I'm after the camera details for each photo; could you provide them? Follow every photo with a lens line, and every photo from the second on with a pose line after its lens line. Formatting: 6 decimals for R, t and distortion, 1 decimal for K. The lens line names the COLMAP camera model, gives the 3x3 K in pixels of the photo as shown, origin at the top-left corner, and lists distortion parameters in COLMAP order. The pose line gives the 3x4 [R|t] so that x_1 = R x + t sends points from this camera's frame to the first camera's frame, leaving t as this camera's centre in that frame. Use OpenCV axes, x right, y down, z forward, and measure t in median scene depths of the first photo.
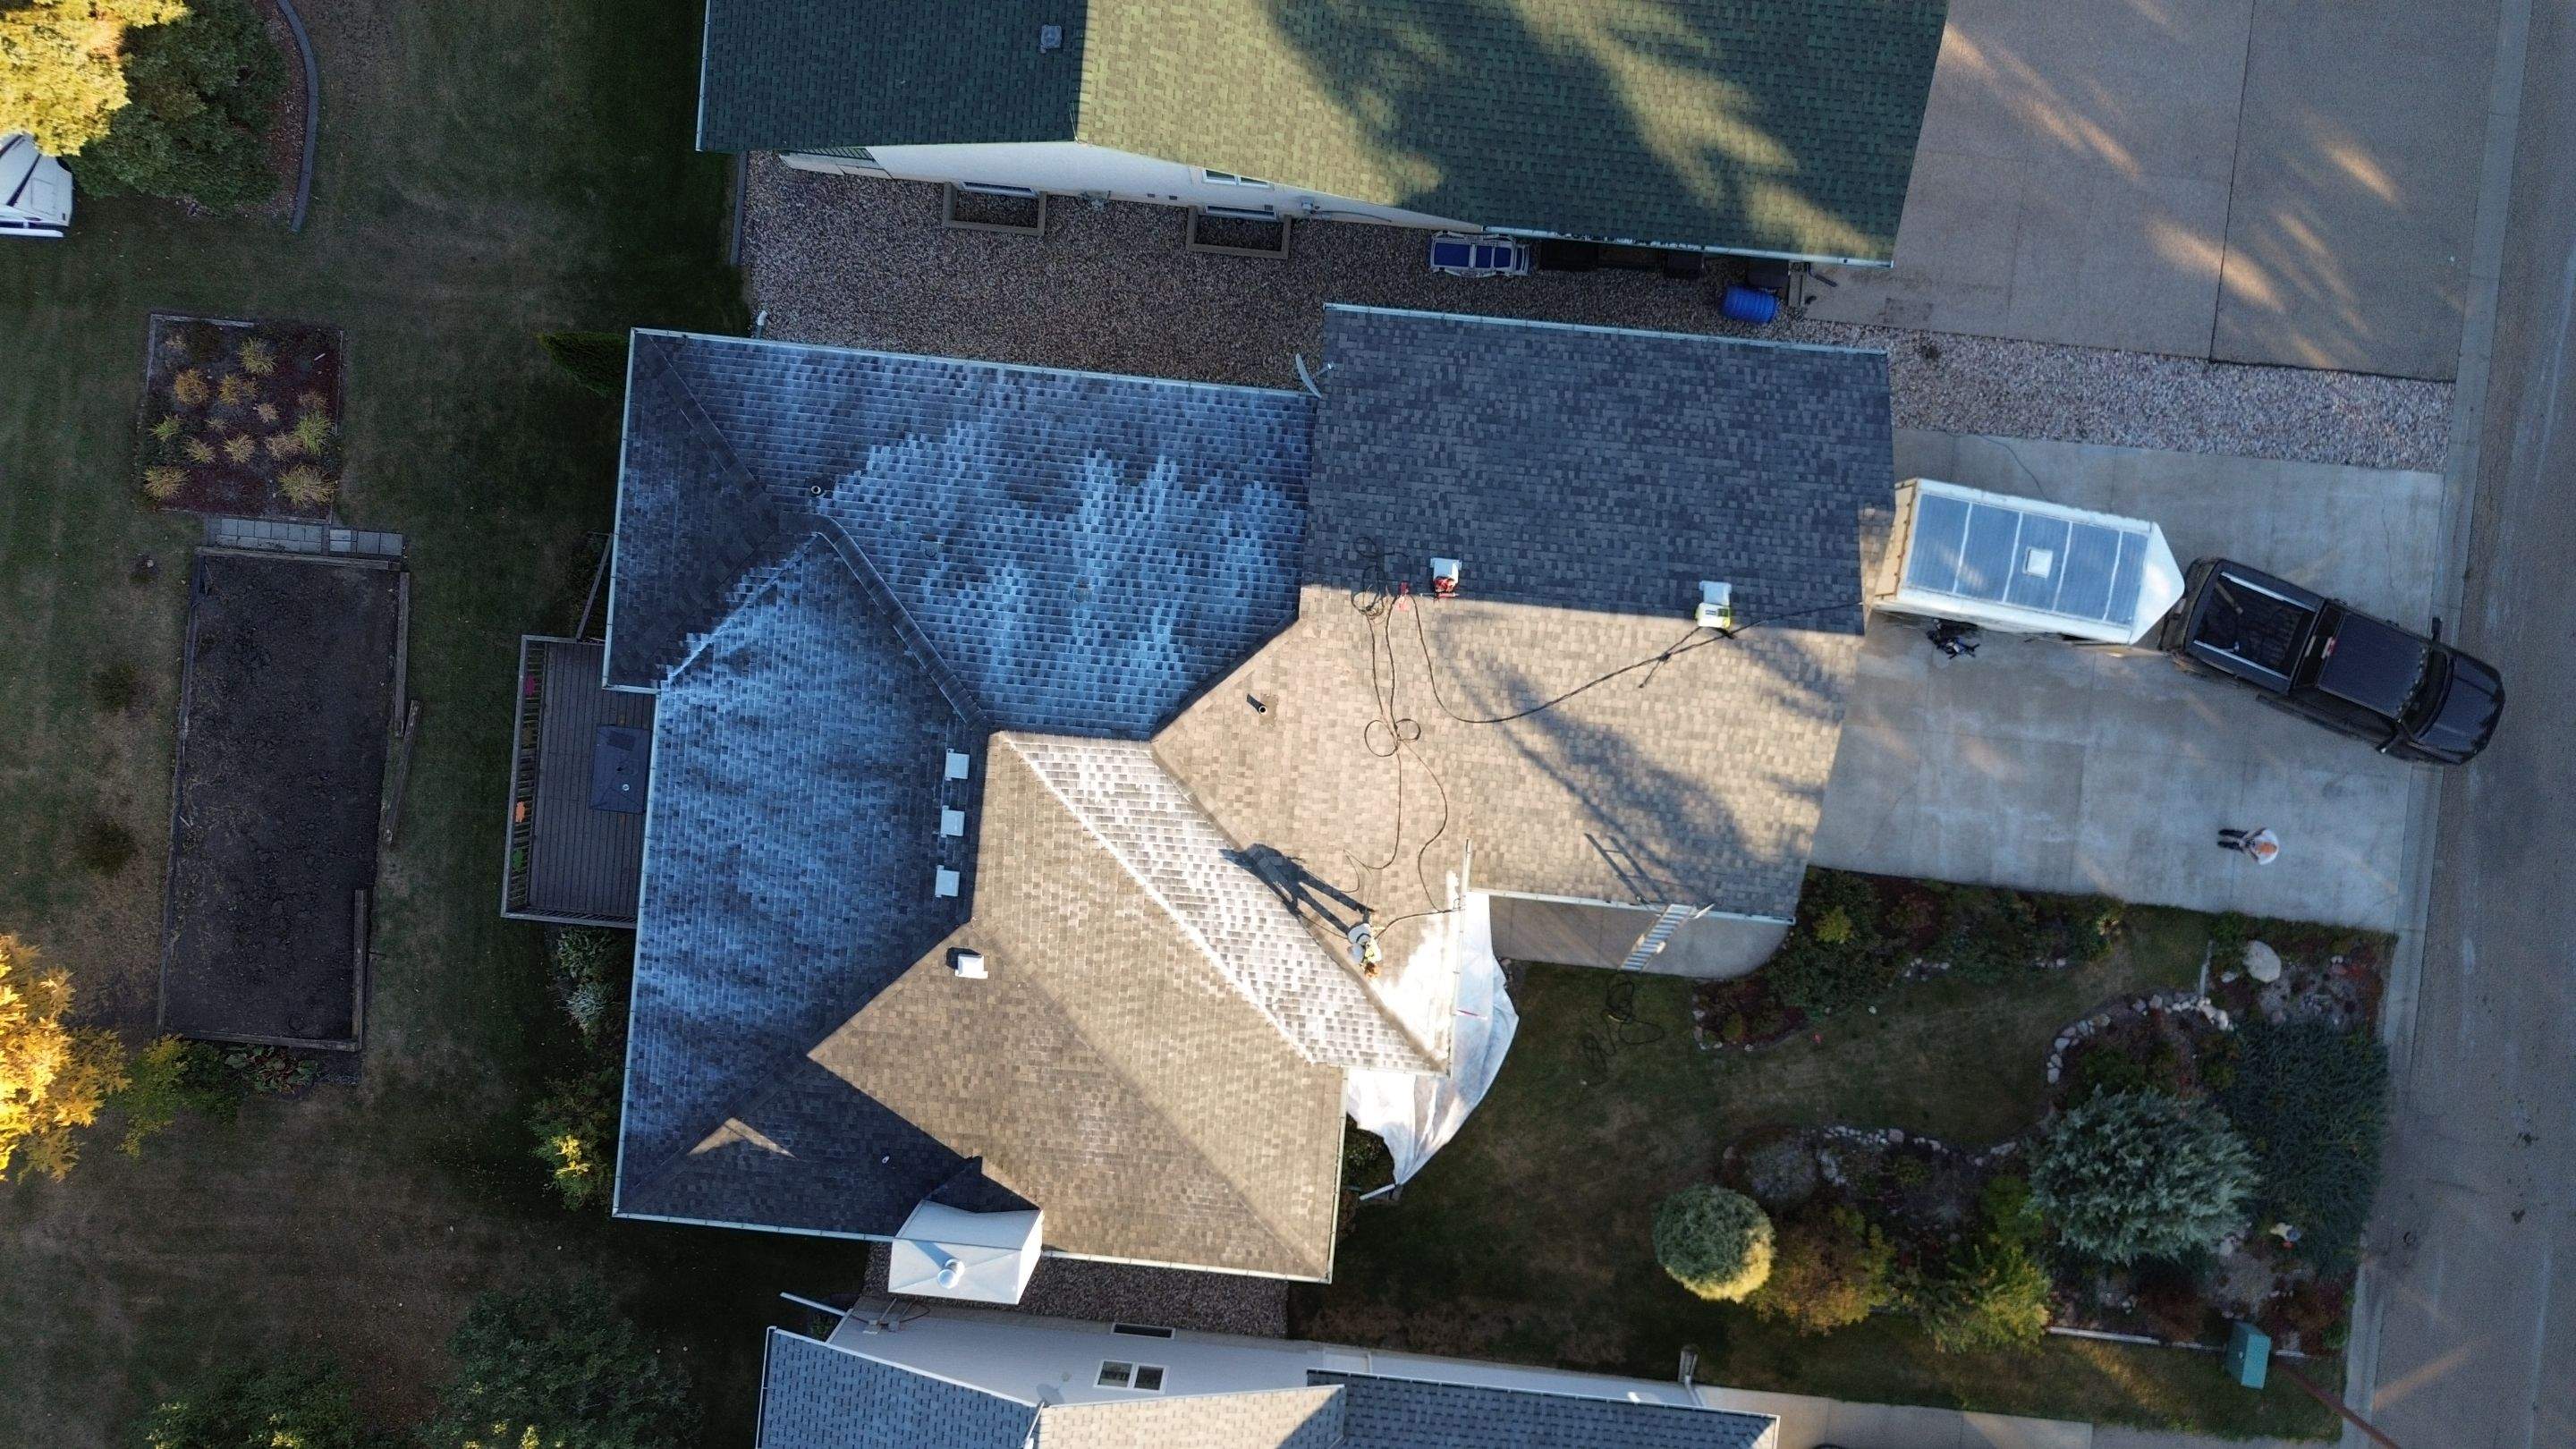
lens RADIAL K [[1866.3, 0, 1286.7], [0, 1866.3, 724.5], [0, 0, 1]] dist [0.073152, -0.066087]
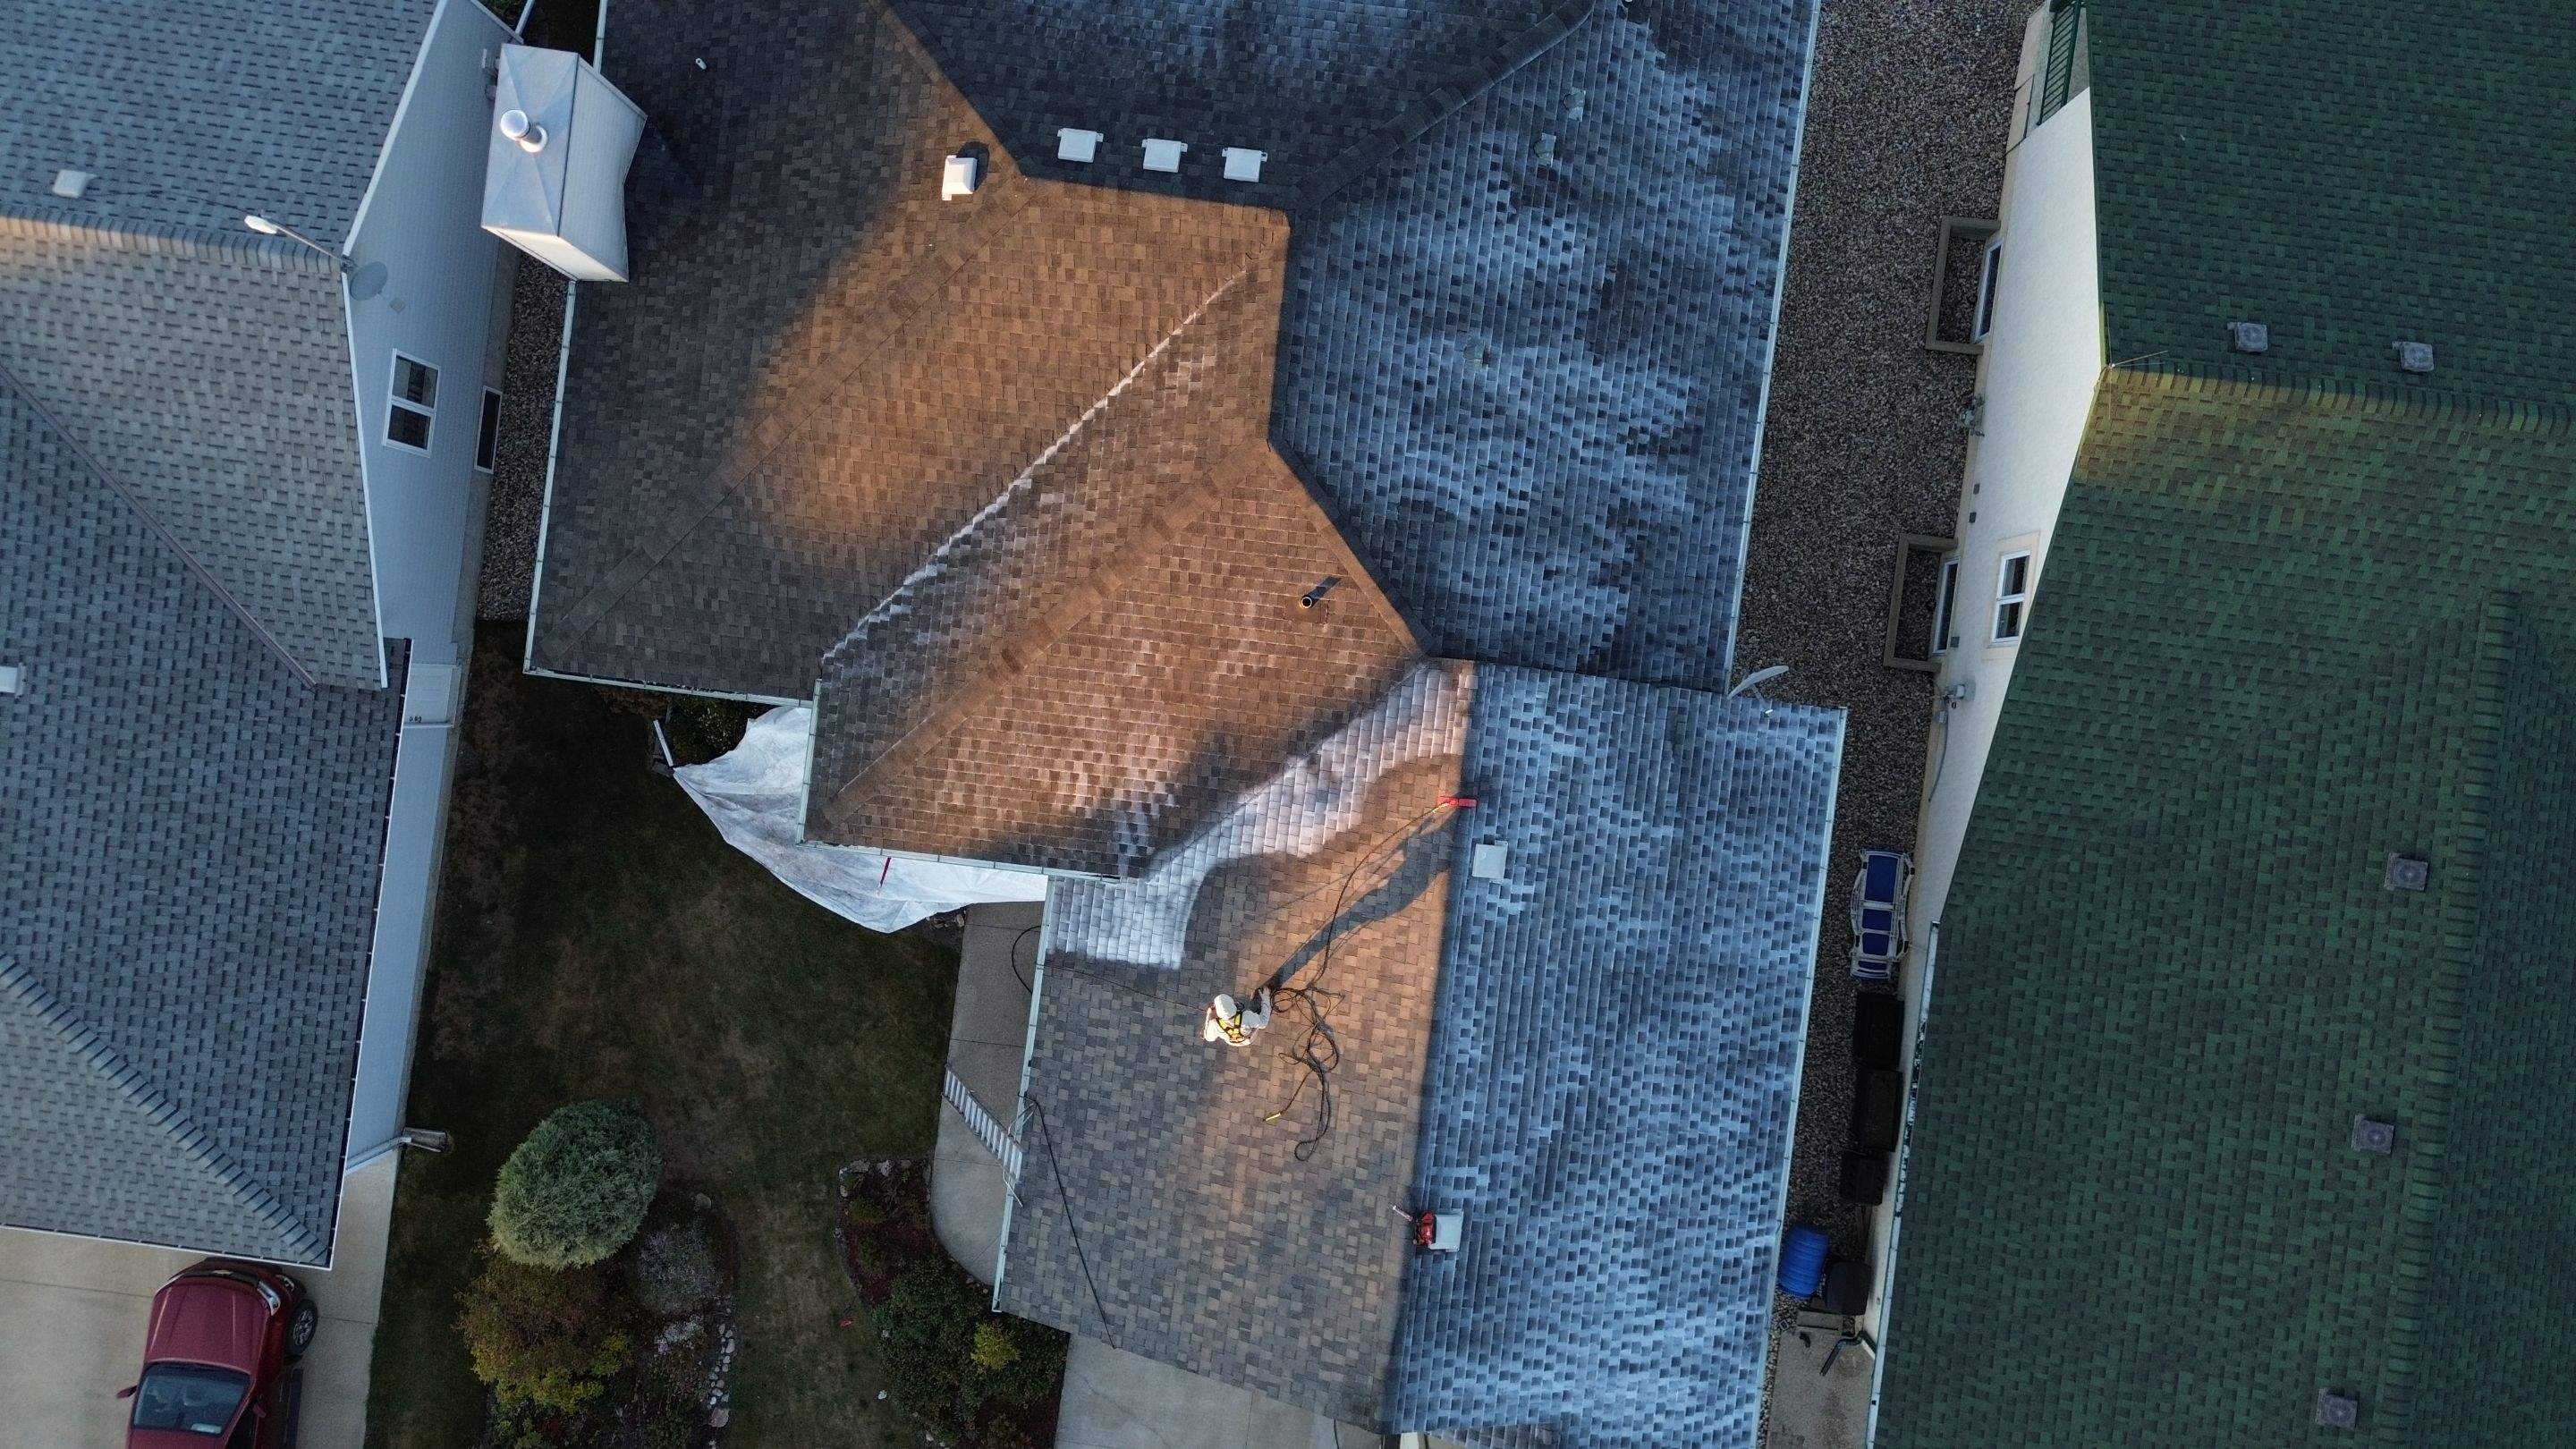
lens RADIAL K [[1866.3, 0, 1282.9], [0, 1866.3, 719.9], [0, 0, 1]] dist [0.073152, -0.066087]
pose [[-0.032483, 0.999270, 0.020101, 0.016912], [-0.999364, -0.032176, -0.015394, 0.009981], [-0.014736, -0.020588, 0.999679, 0.254826]]
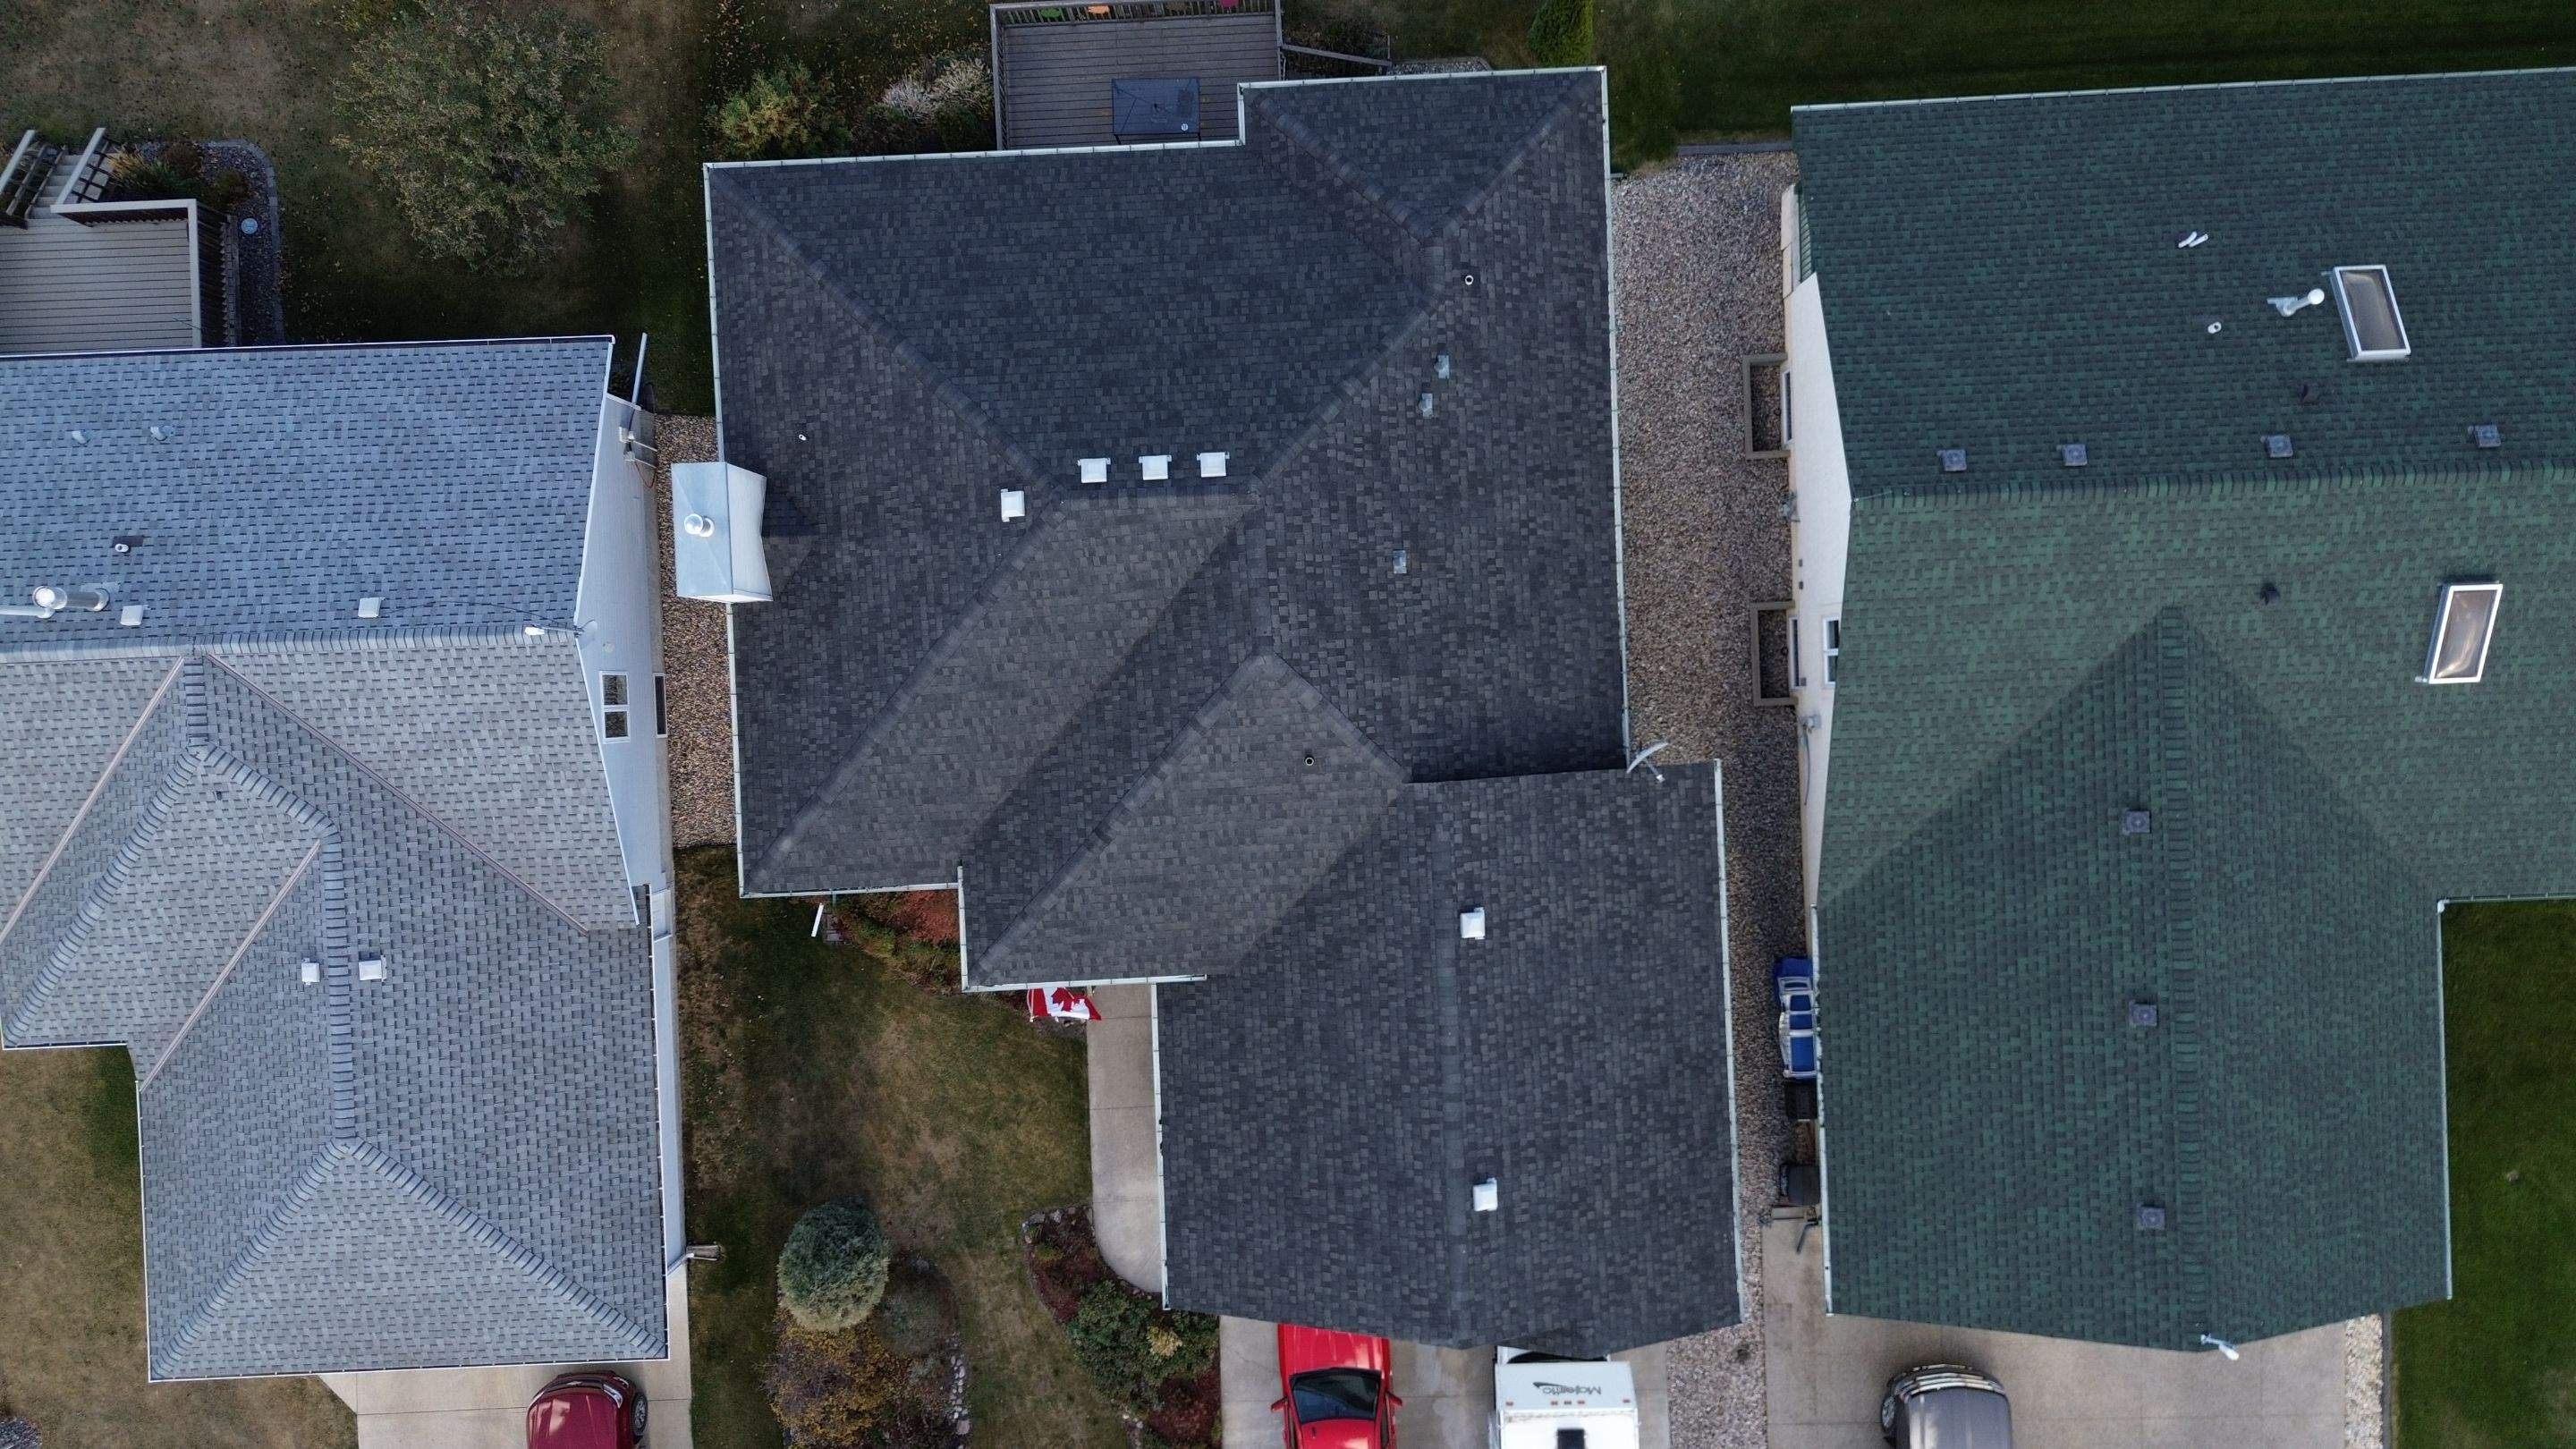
lens RADIAL K [[1866.3, 0, 1281.6], [0, 1866.3, 723.0], [0, 0, 1]] dist [0.073152, -0.066087]
pose [[0.133274, 0.990612, 0.030416, -0.059724], [-0.990937, 0.133712, -0.012843, 0.015423], [-0.016789, -0.028429, 0.999455, 0.010356]]
